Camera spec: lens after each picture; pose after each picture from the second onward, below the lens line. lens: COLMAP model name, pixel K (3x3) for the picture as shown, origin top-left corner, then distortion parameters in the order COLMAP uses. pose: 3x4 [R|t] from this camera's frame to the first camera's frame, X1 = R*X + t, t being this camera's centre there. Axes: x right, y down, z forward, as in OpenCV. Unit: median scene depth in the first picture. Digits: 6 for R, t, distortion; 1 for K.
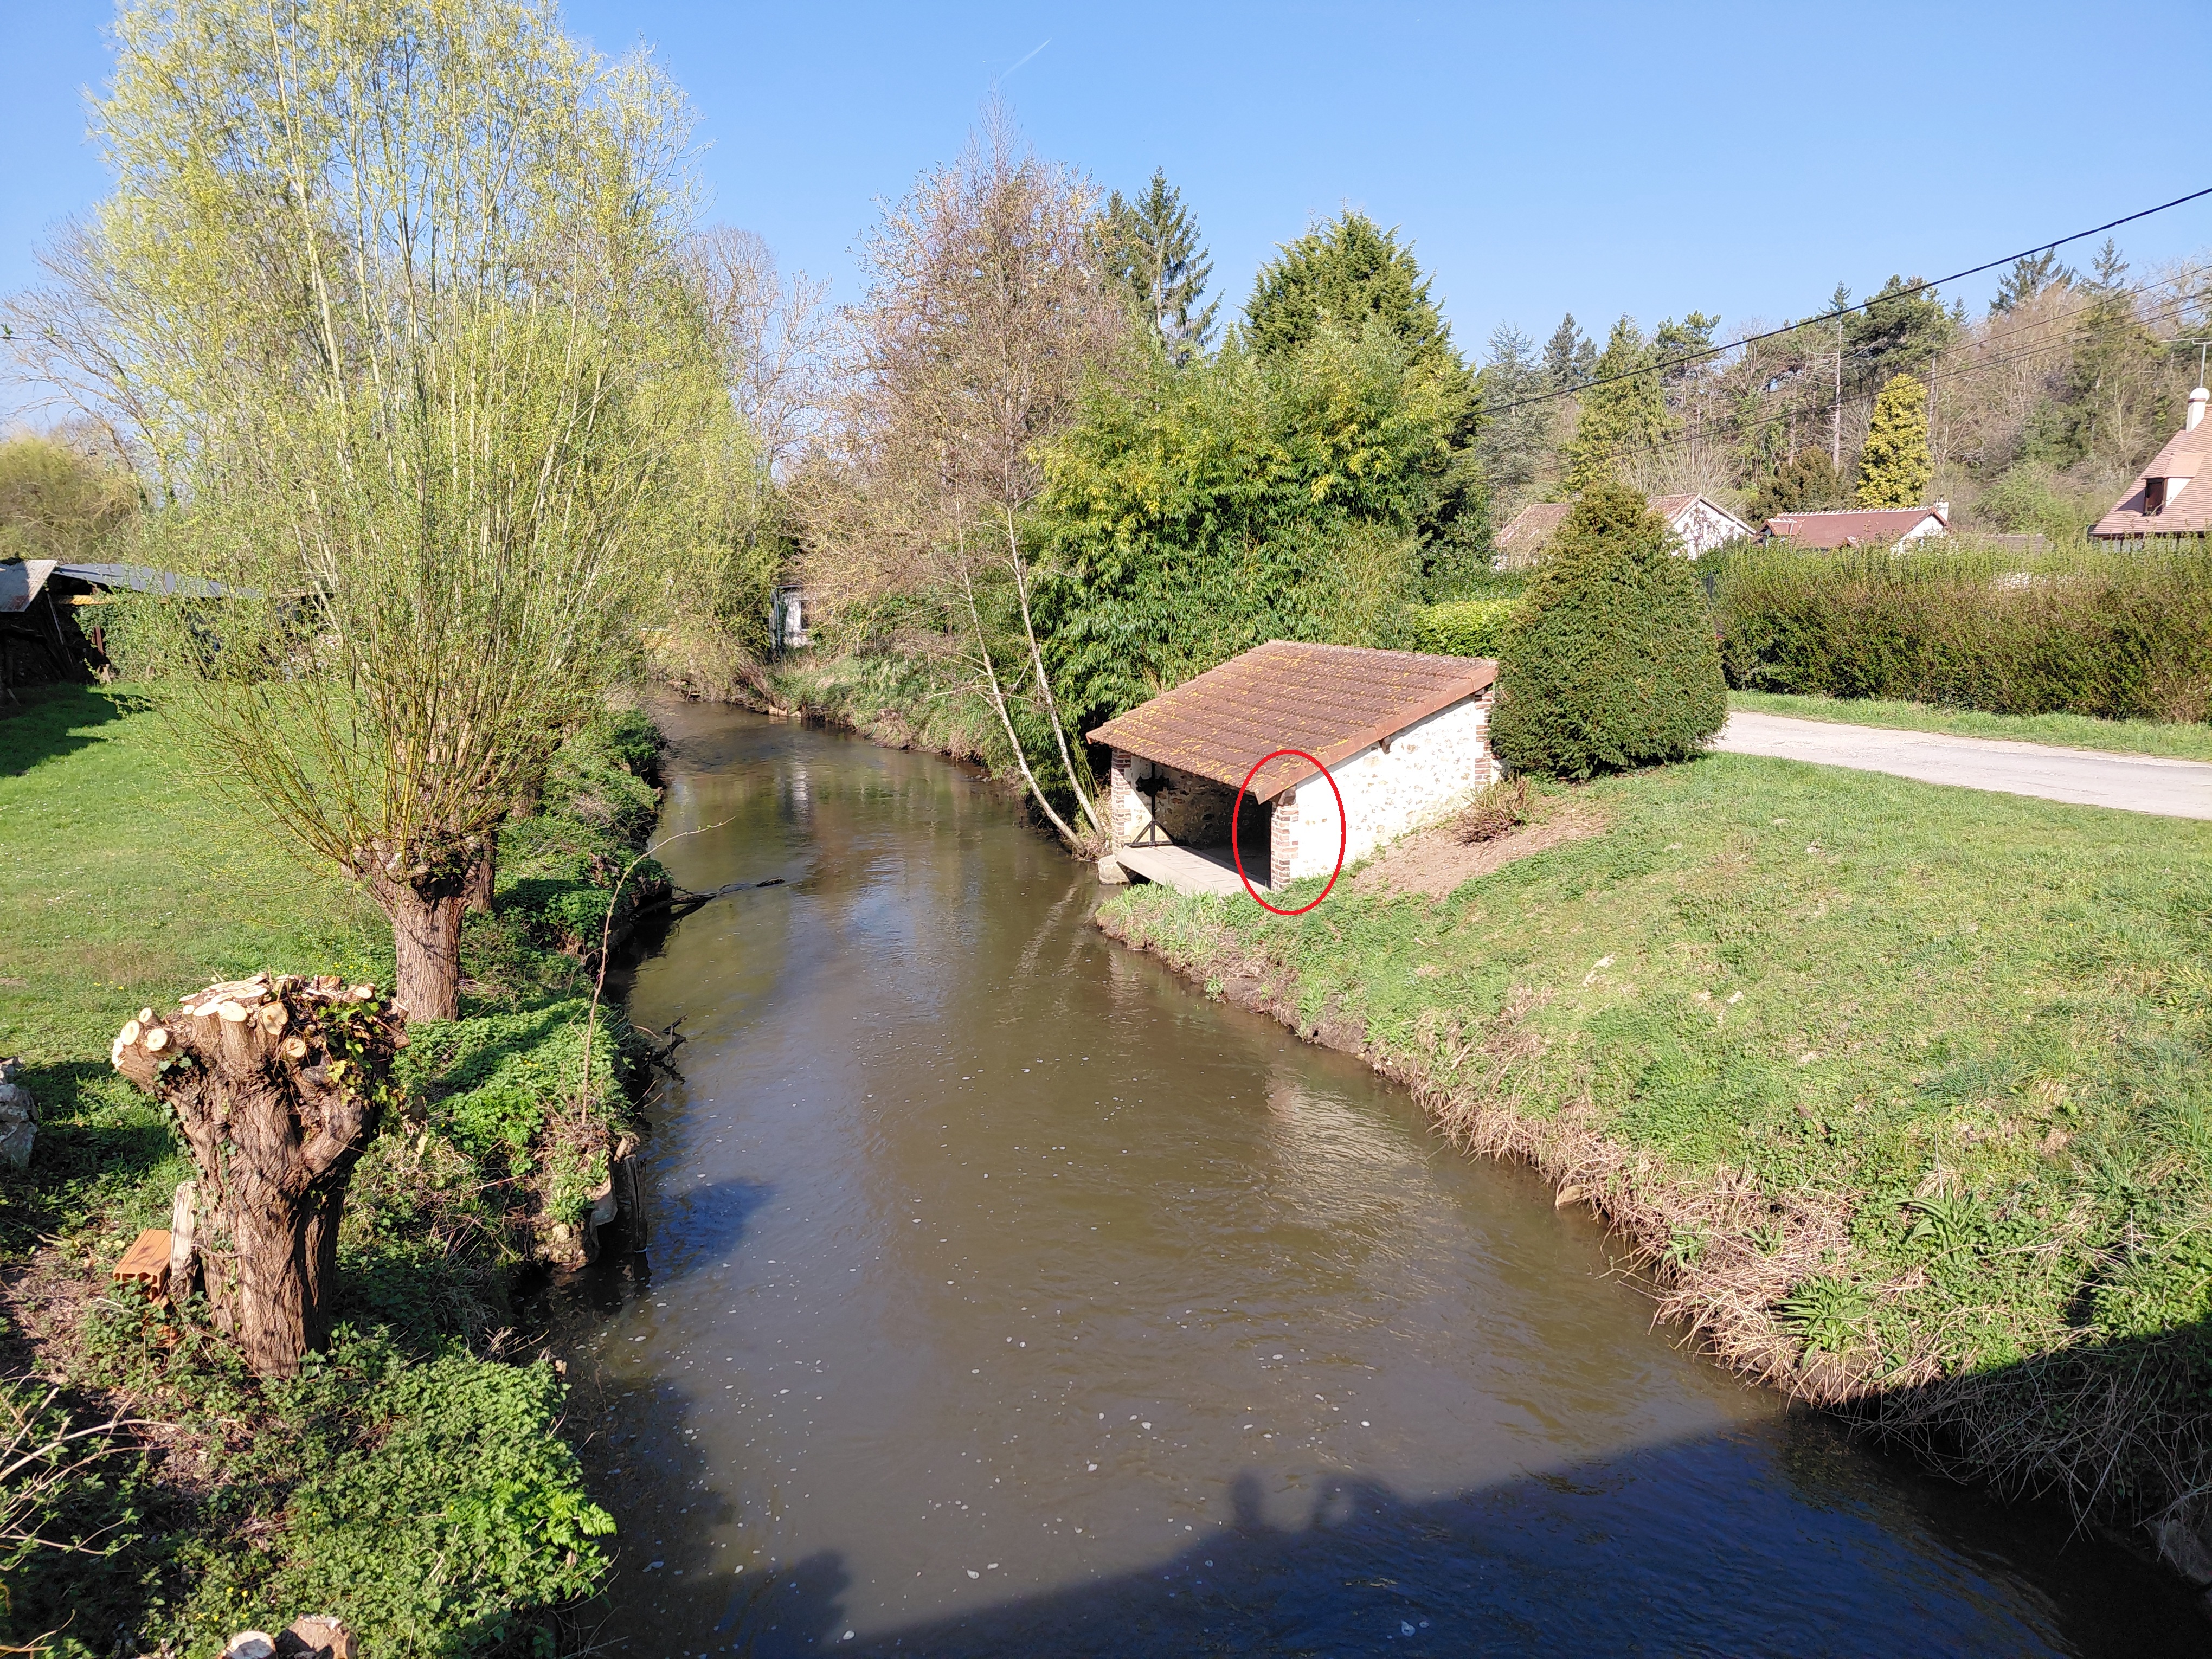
lens RADIAL K [[1638.6, 0, 1108.3], [0, 1638.6, 824.4], [0, 0, 1]] dist [0.038052, -0.076058]
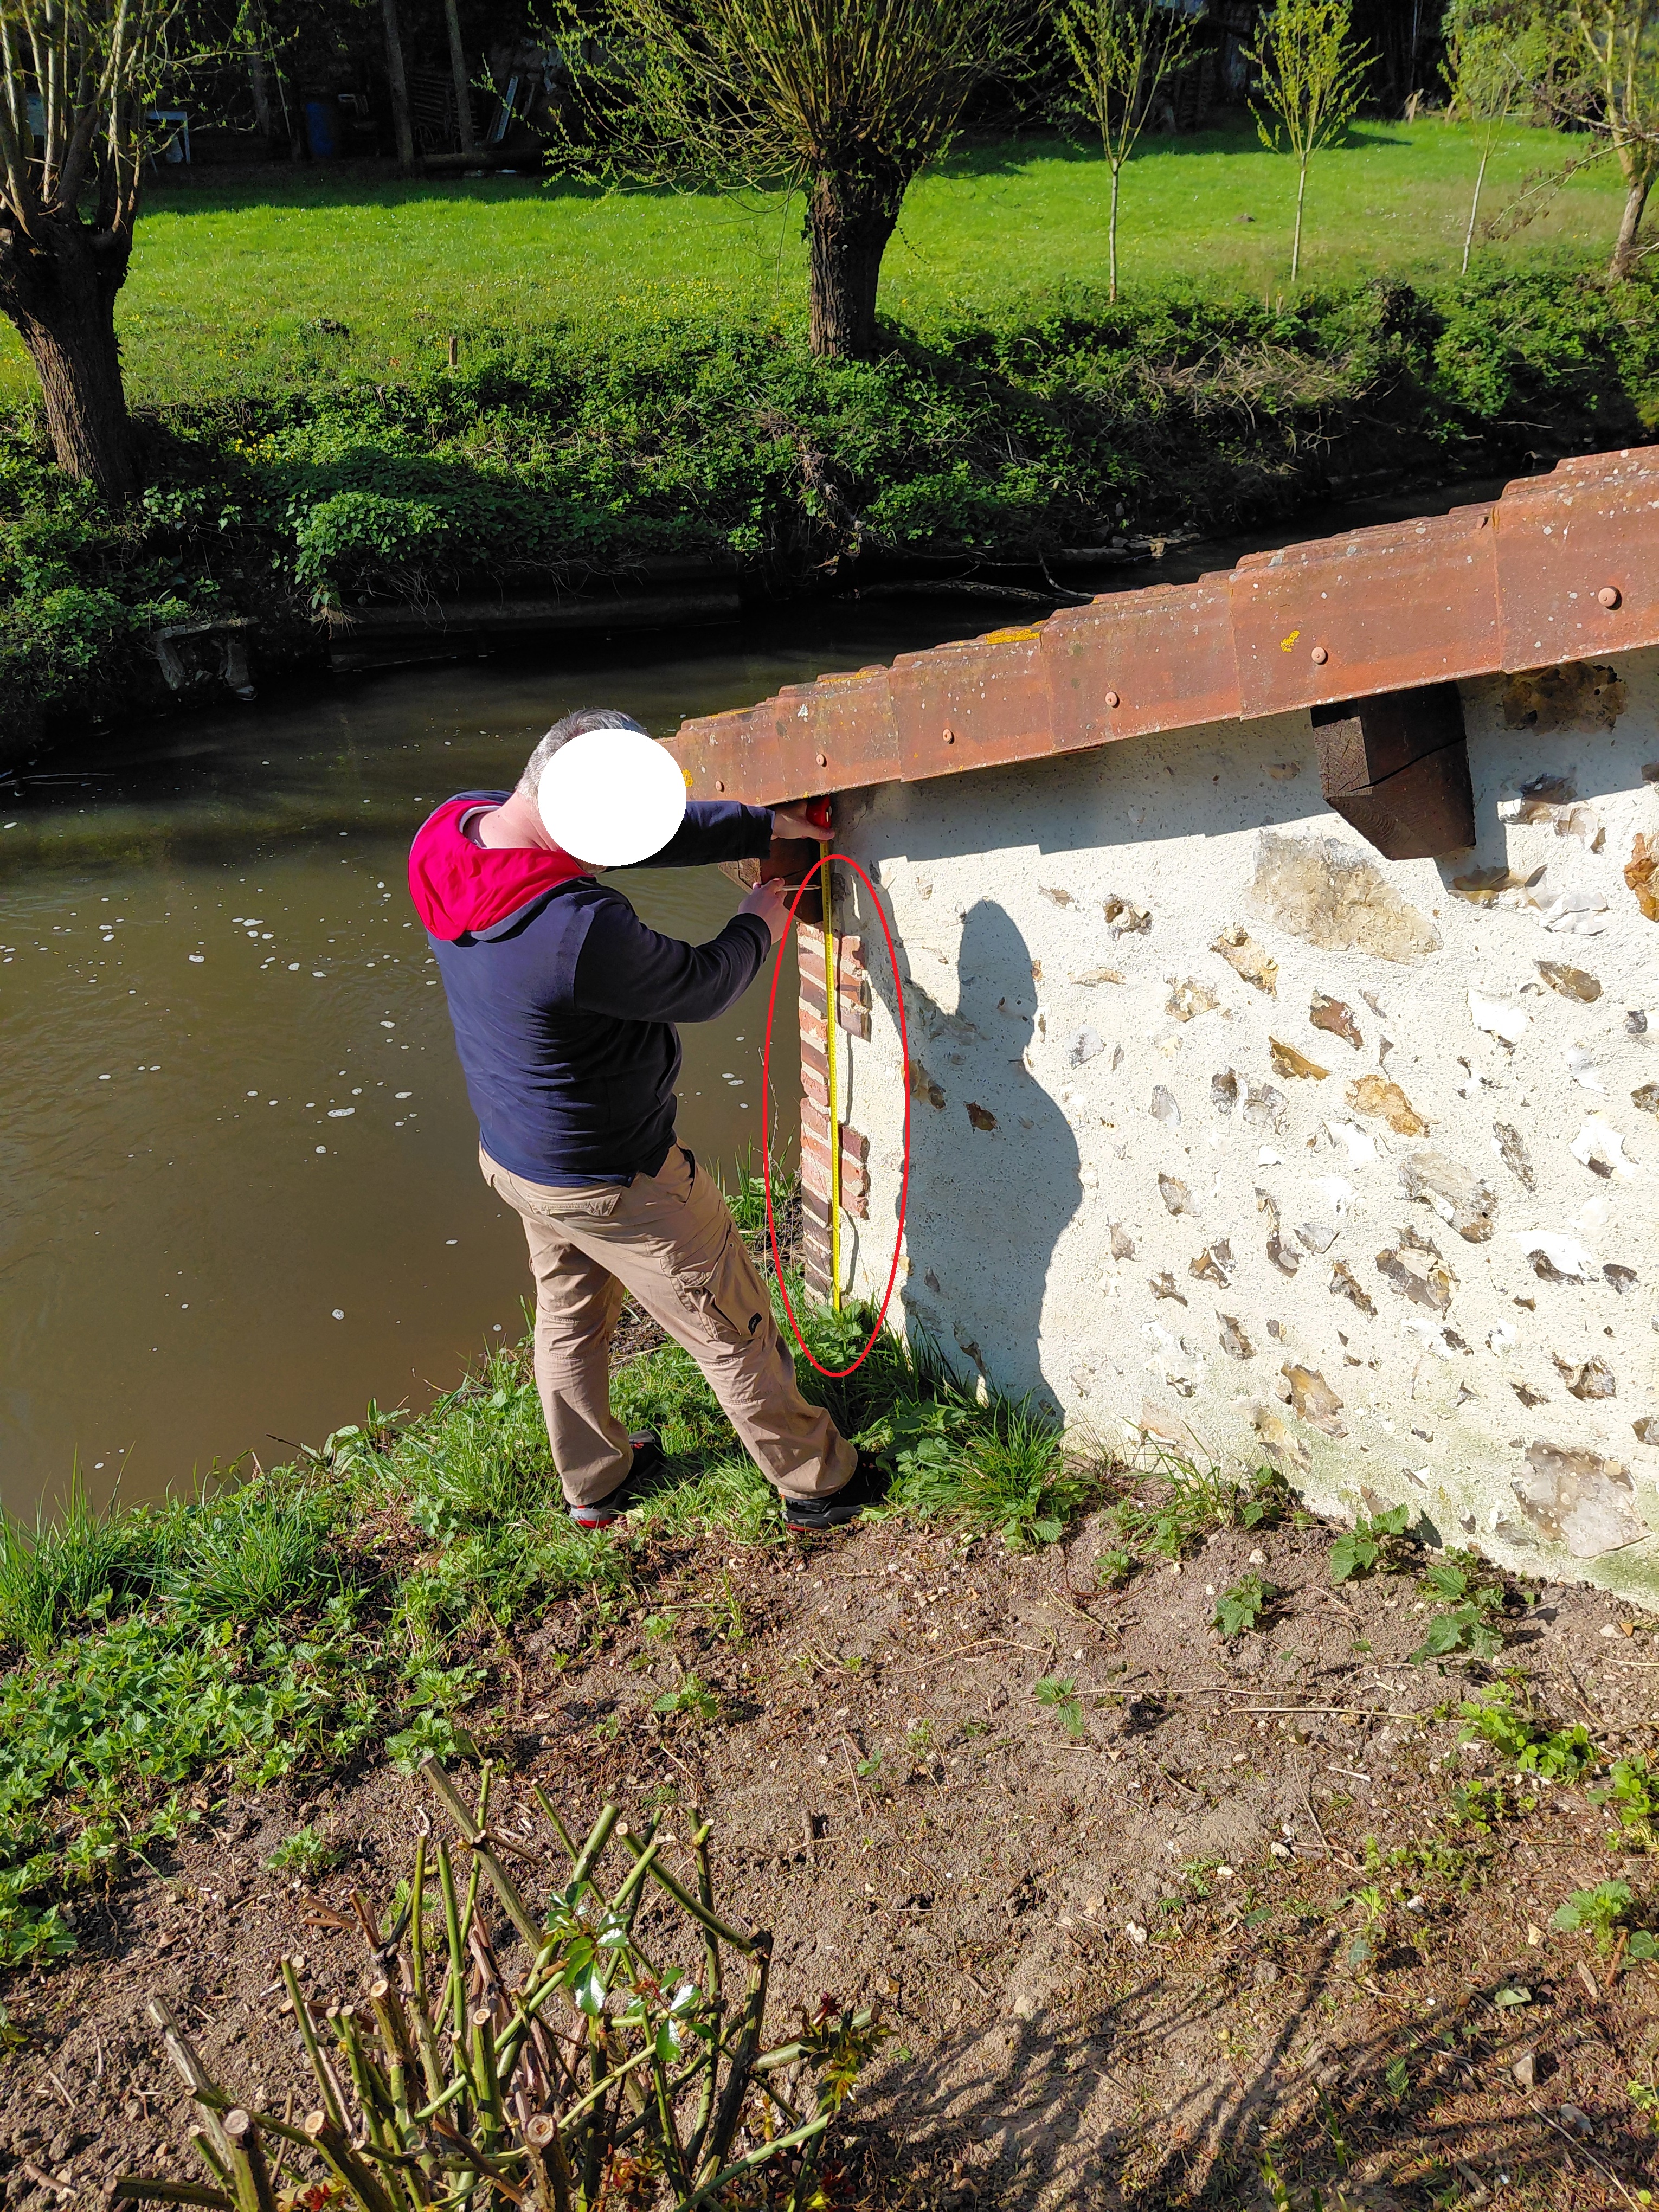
lens RADIAL K [[1638.6, 0, 828.1], [0, 1638.6, 1114.9], [0, 0, 1]] dist [0.038052, -0.076058]
pose [[0.352053, 0.522357, -0.776661, 0.182953], [-0.146105, 0.850281, 0.505643, -0.058300], [0.924506, -0.064539, 0.375663, 0.693398]]
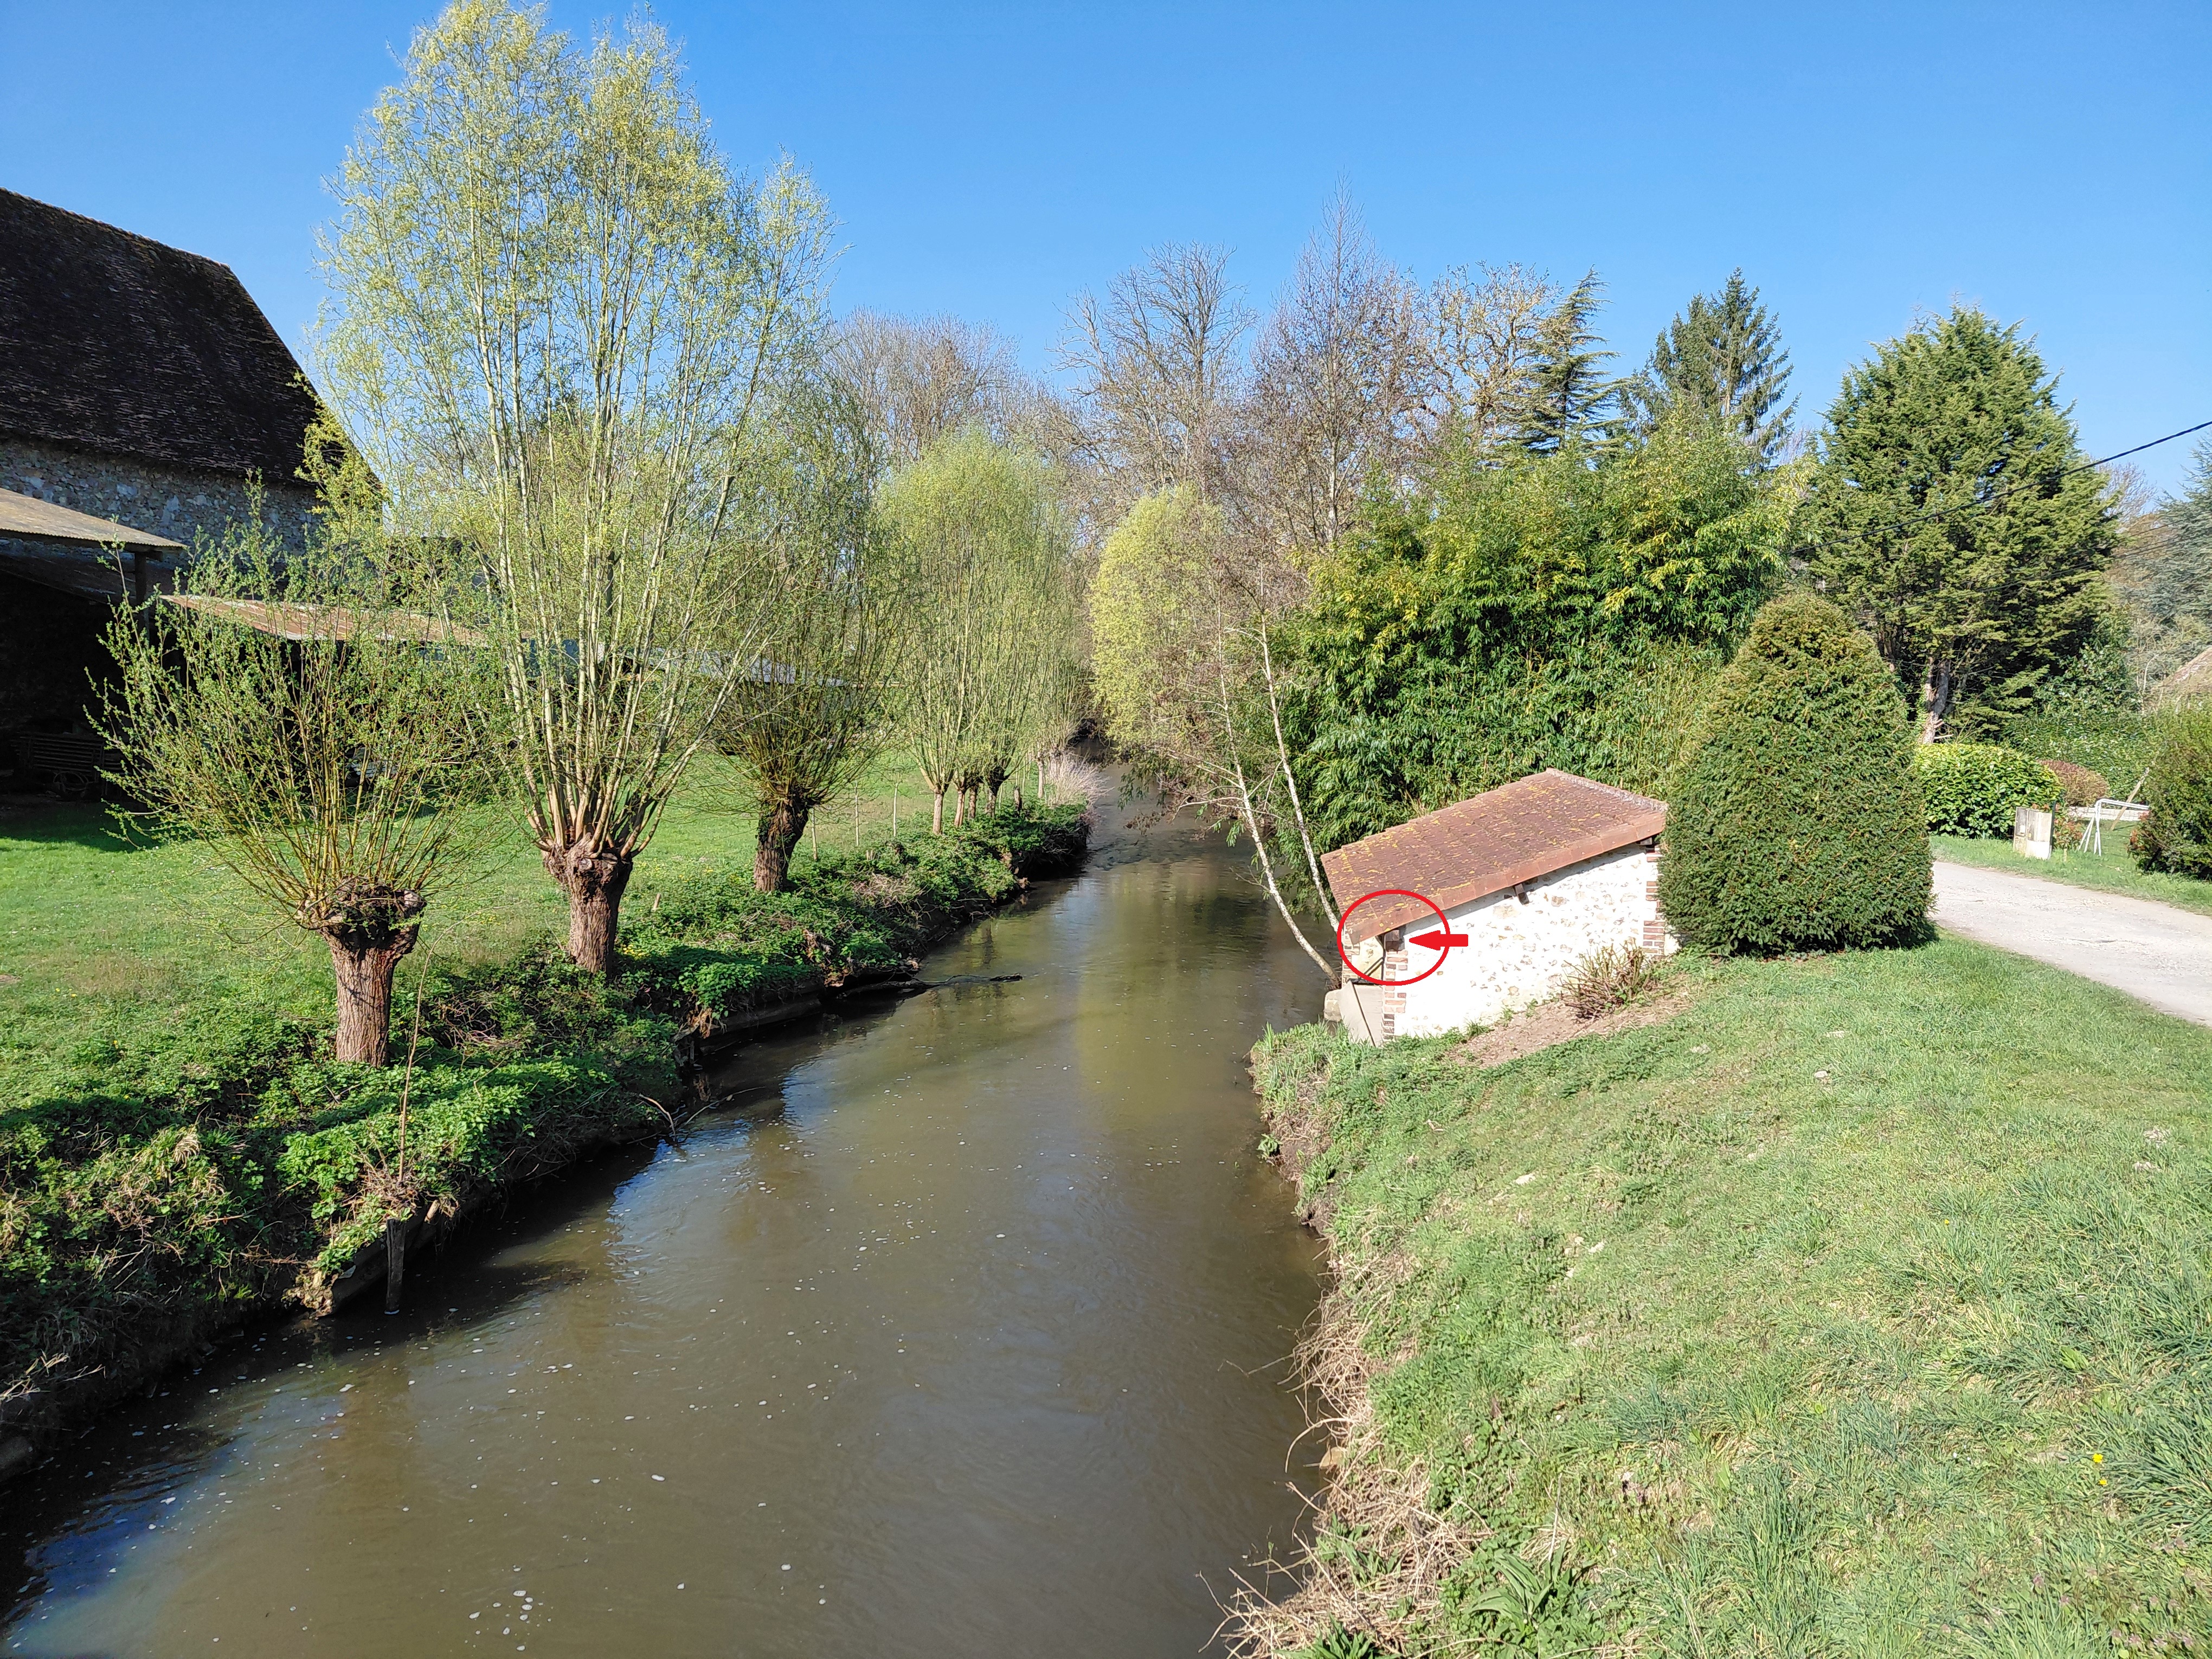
lens RADIAL K [[1638.6, 0, 1122.3], [0, 1638.6, 829.1], [0, 0, 1]] dist [0.038052, -0.076058]
pose [[0.927525, 0.078455, -0.365434, 0.214218], [-0.101636, 0.993821, -0.044604, -0.016792], [0.359676, 0.078512, 0.929768, 0.091400]]
